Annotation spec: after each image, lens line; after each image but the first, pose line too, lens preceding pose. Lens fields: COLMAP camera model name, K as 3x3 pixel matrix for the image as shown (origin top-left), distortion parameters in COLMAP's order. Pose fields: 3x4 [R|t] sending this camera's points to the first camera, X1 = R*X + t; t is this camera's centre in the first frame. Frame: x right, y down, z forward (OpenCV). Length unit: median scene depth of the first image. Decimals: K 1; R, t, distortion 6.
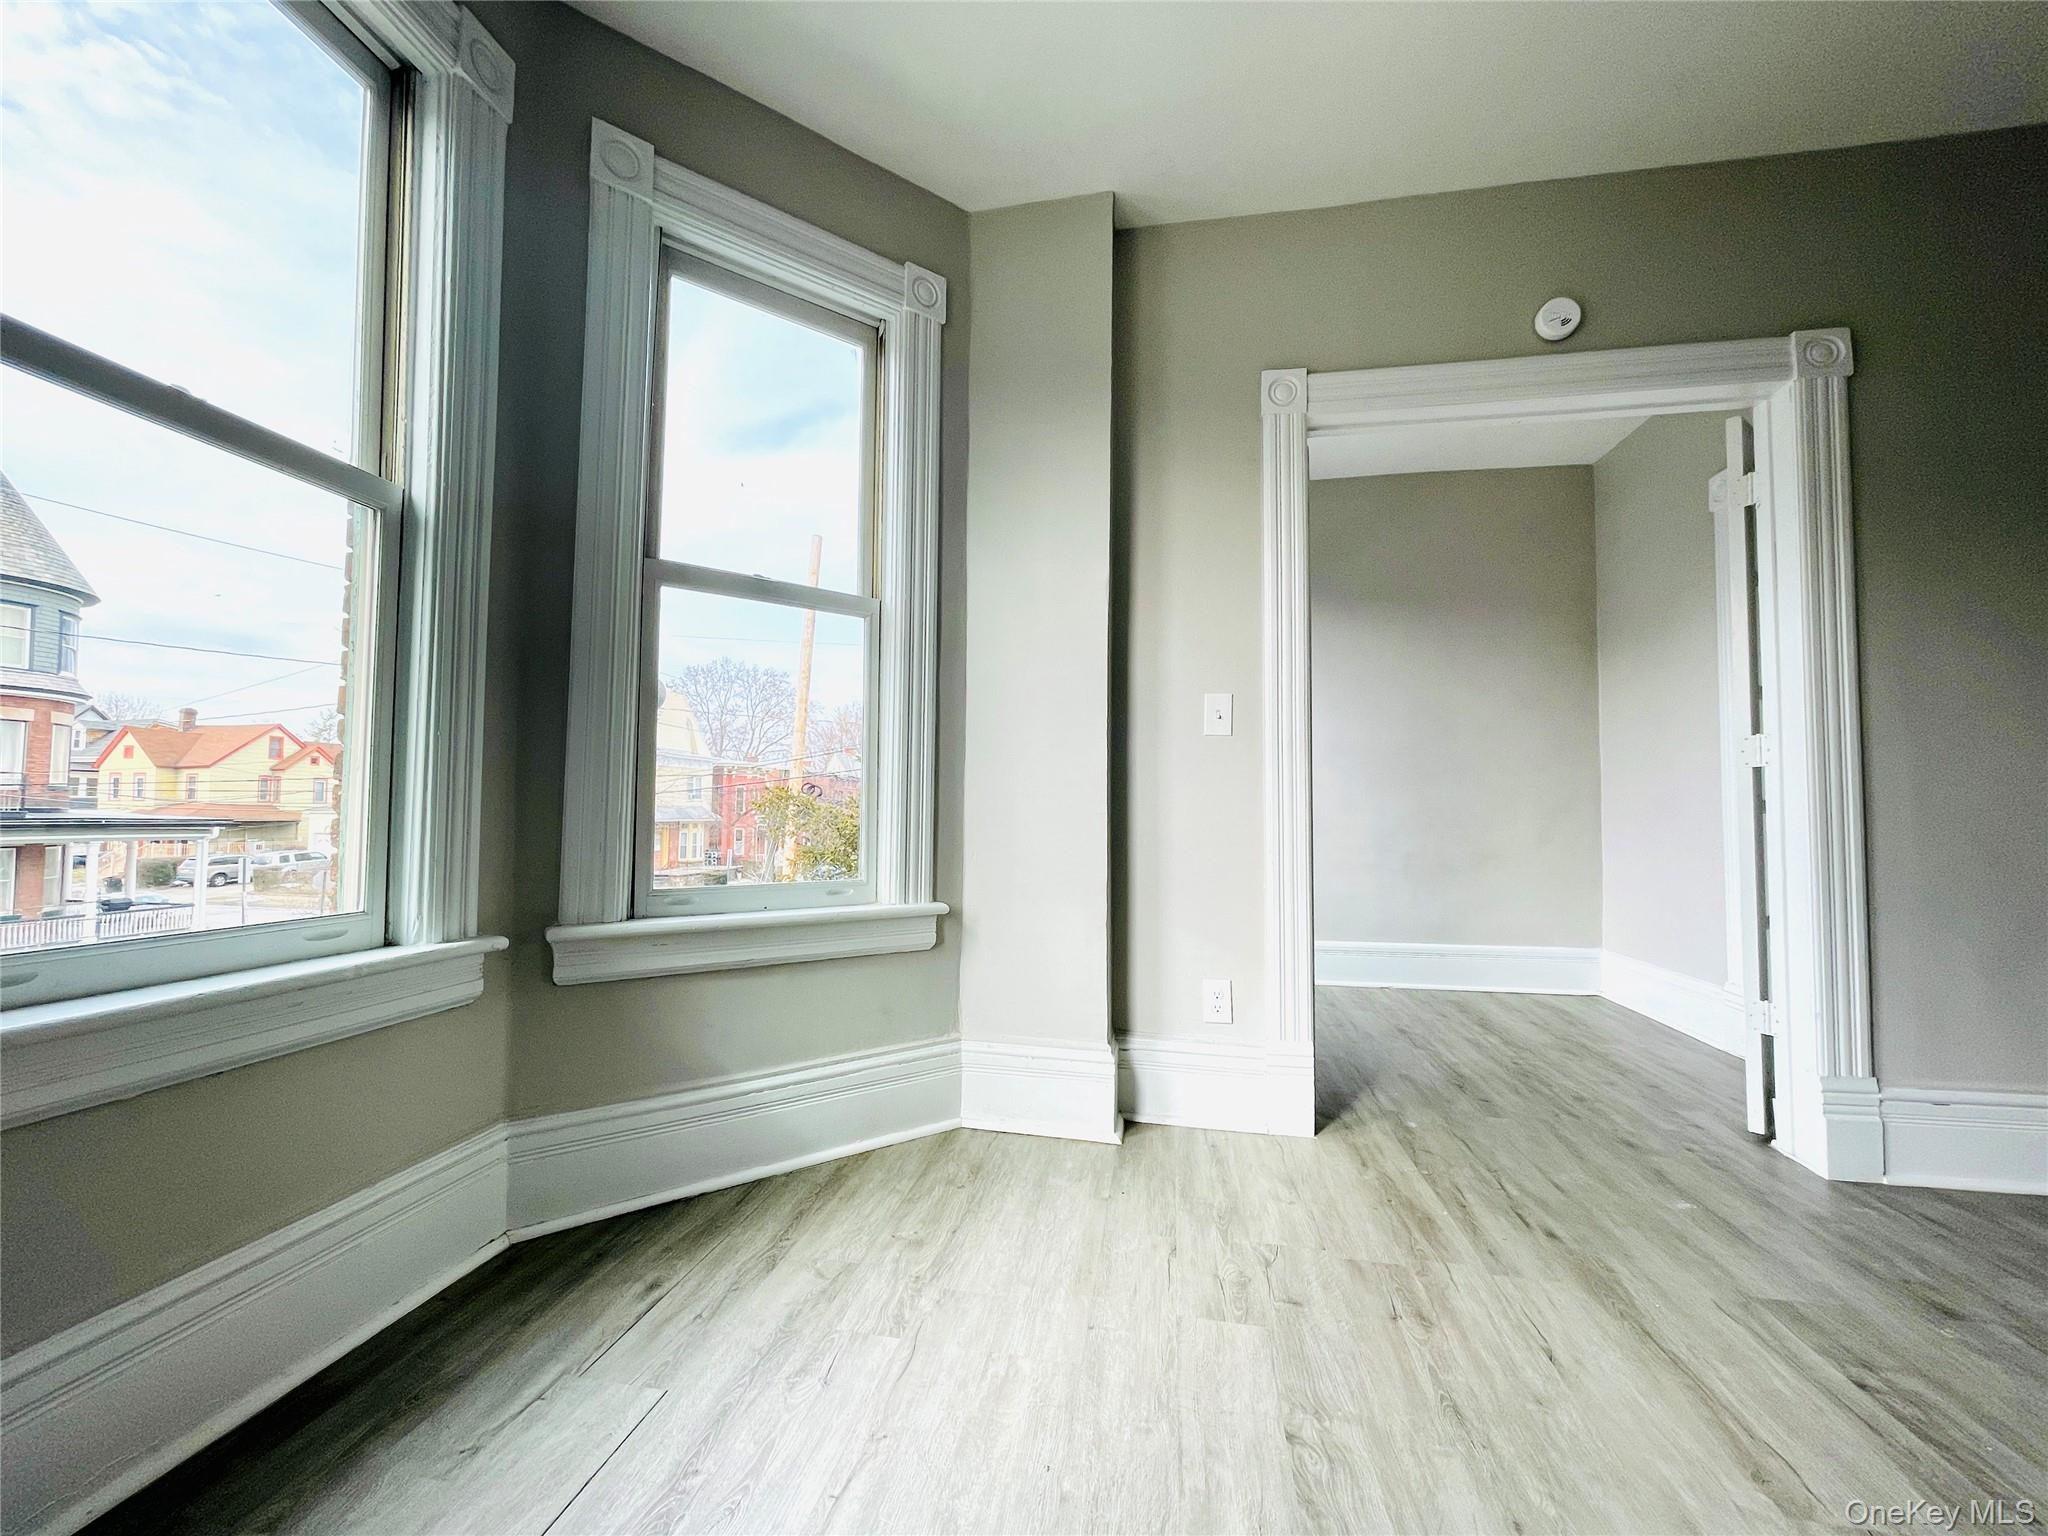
lens RADIAL K [[818.8, 0, 1003.5], [0, 818.8, 772.9], [0, 0, 1]] dist [-0.000757, 0.000812]
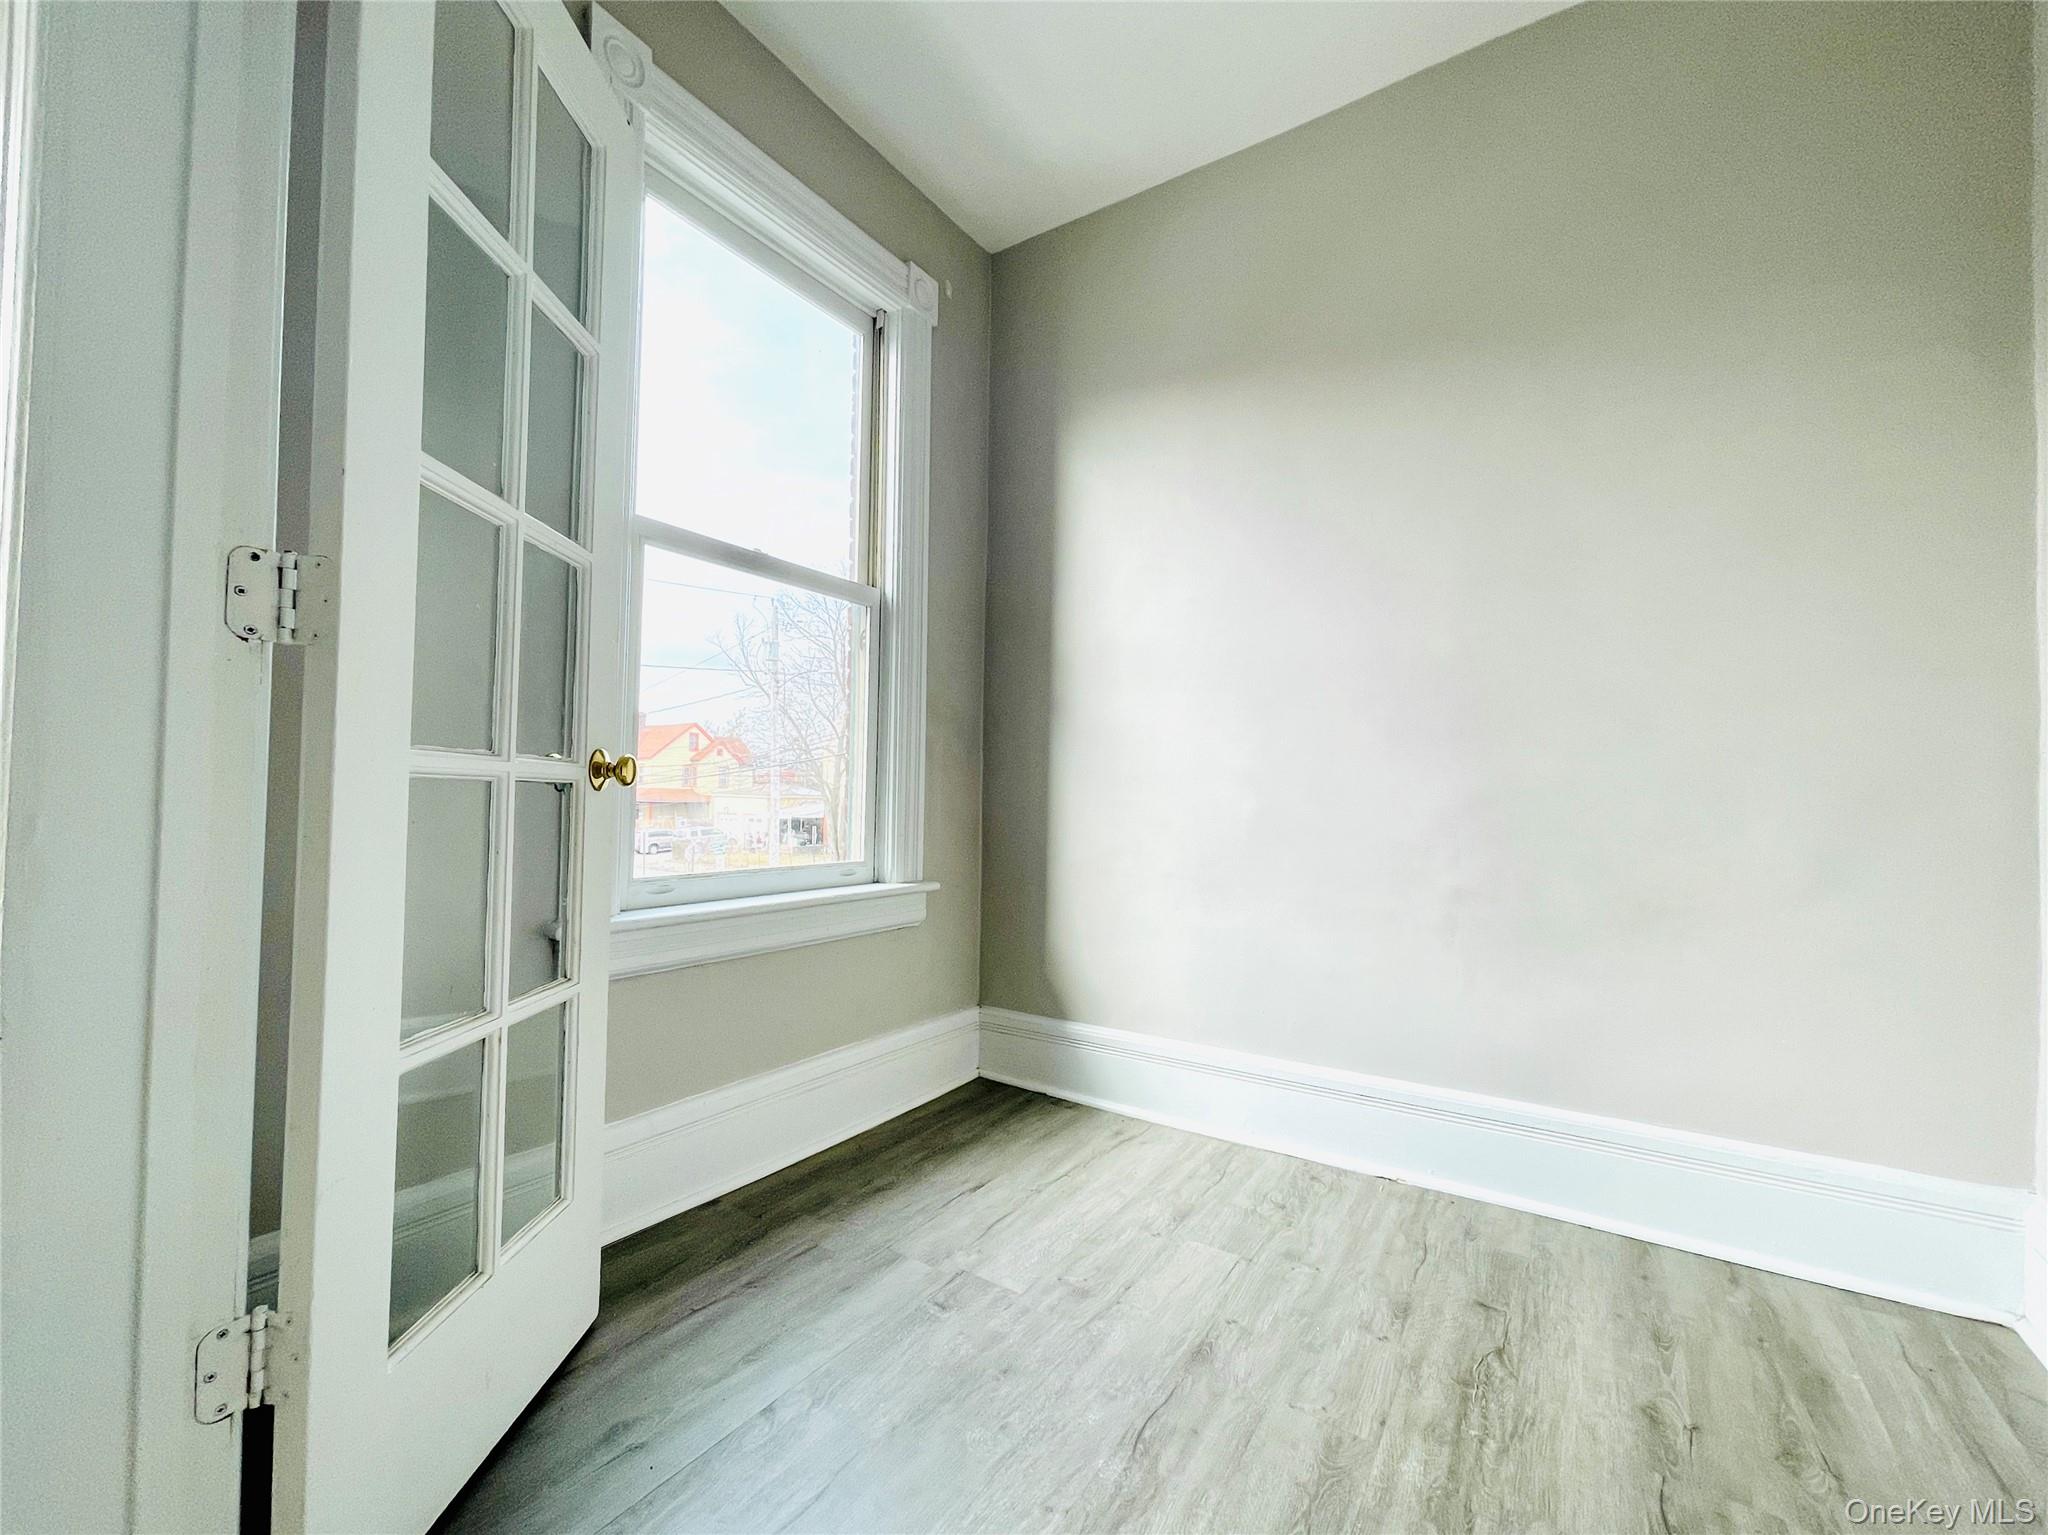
lens RADIAL K [[851.0, 0, 1024.0], [0, 851.0, 767.5], [0, 0, 1]] dist [0.011851, 0.000244]
pose [[0.923324, -0.008812, -0.383920, 0.830439], [0.013168, 0.999875, 0.008717, 0.042305], [0.383796, -0.013104, 0.923325, 0.862157]]
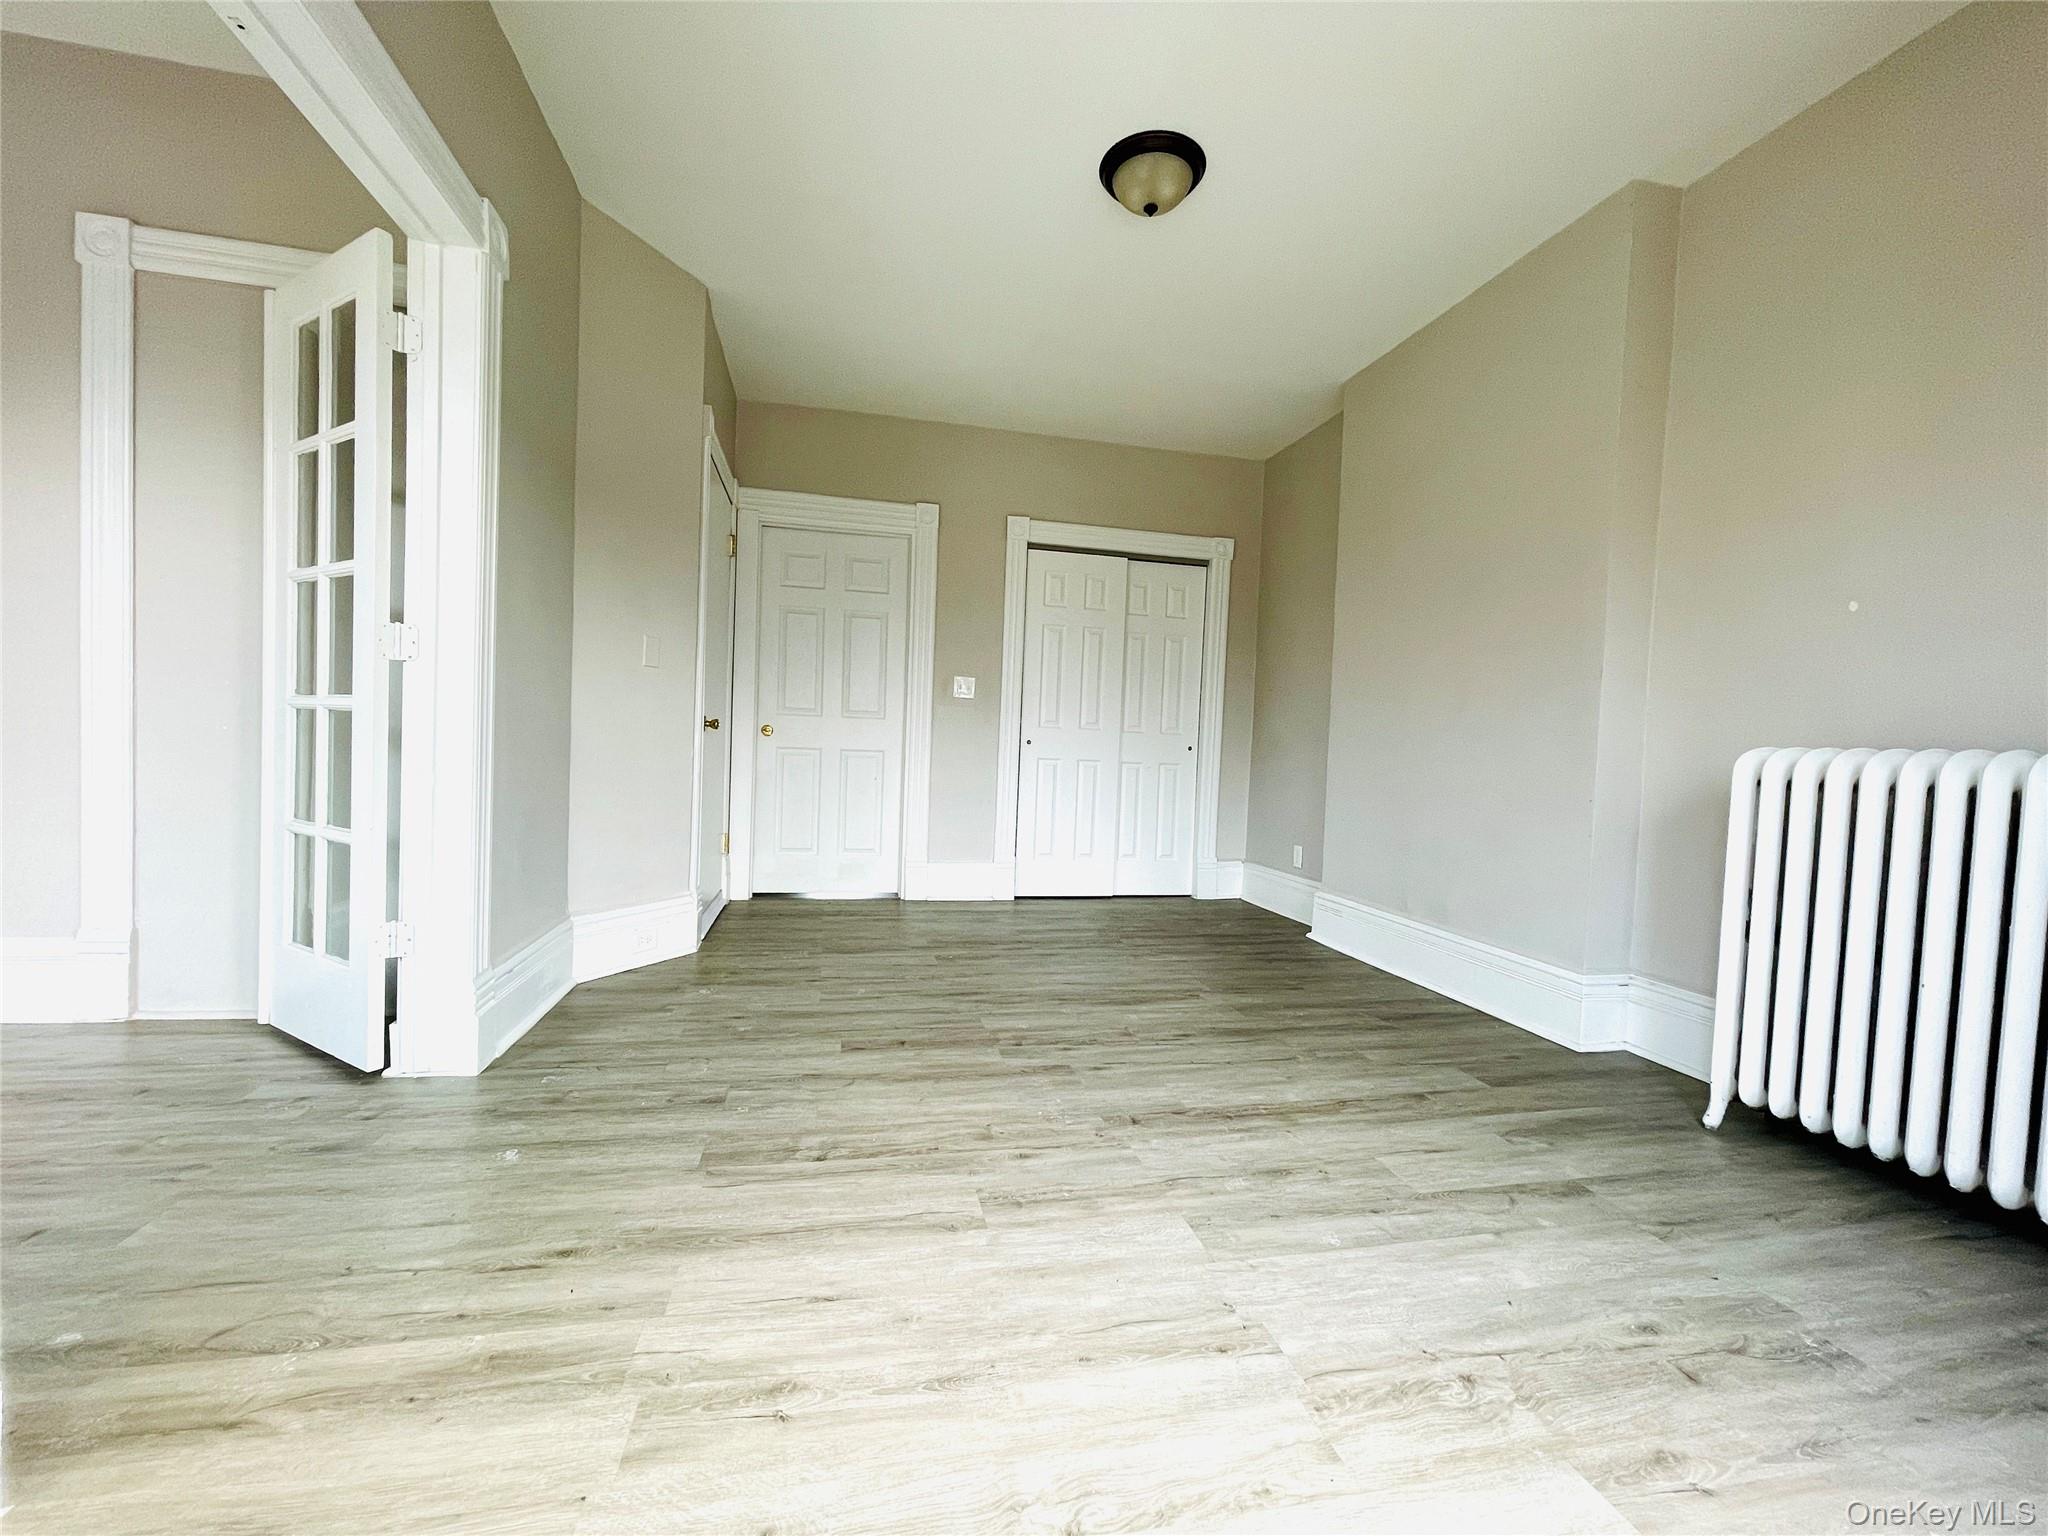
lens RADIAL K [[826.5, 0, 1024.0], [0, 826.5, 768.0], [0, 0, 1]] dist [-0.000614, 0.000221]
pose [[-0.403145, -0.049614, 0.913790, -0.165781], [-0.092683, 0.995609, 0.013167, 0.034251], [-0.910431, -0.079384, -0.405973, 0.730125]]
